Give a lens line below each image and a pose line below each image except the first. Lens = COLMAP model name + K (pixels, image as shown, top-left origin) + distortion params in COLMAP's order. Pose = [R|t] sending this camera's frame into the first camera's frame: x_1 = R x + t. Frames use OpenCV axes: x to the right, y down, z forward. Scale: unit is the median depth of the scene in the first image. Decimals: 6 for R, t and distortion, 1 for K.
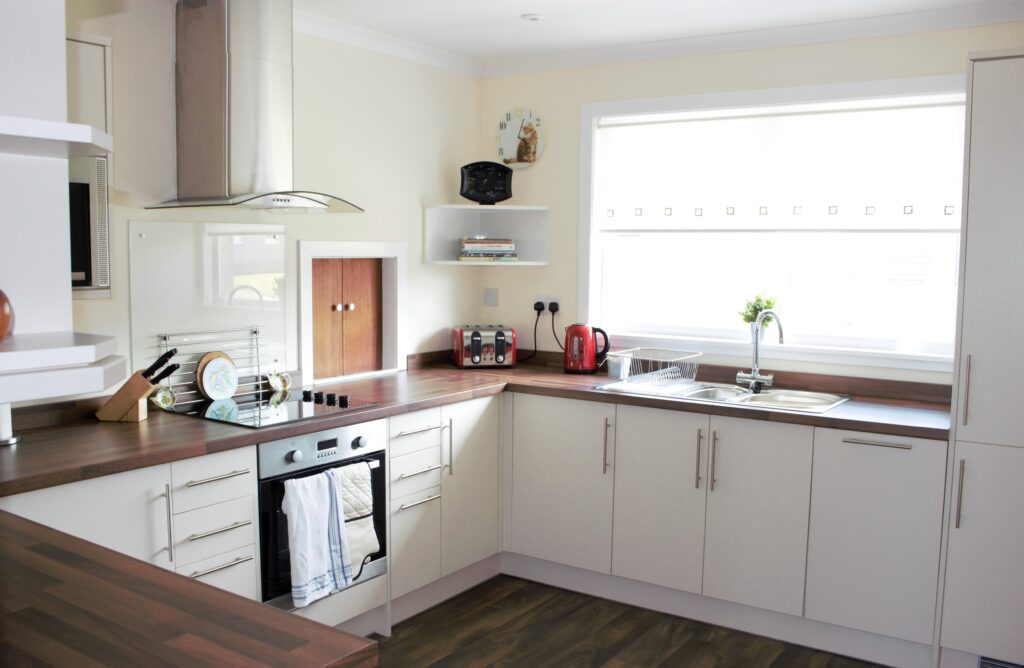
lens RADIAL K [[937.9, 0, 512.0], [0, 937.9, 334.0], [0, 0, 1]] dist [-0.075880, 0.012440]
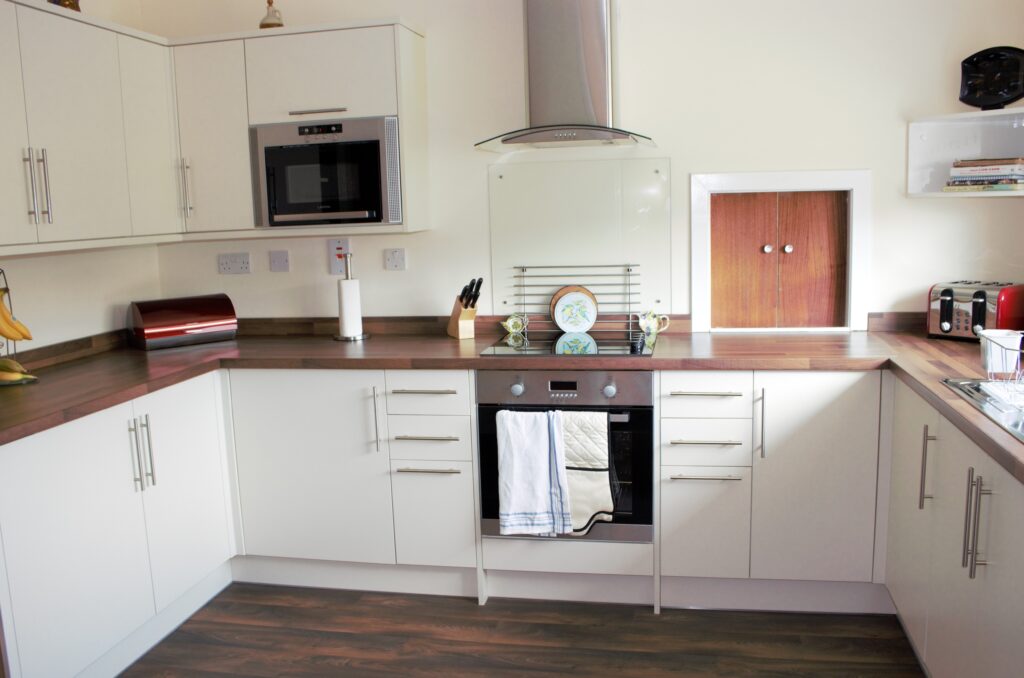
lens RADIAL K [[925.2, 0, 512.0], [0, 925.2, 339.0], [0, 0, 1]] dist [-0.085481, 0.022723]
pose [[0.405218, 0.109486, -0.907640, 0.568045], [-0.050469, 0.993968, 0.097368, -0.018368], [0.912826, 0.006353, 0.408300, 0.489045]]
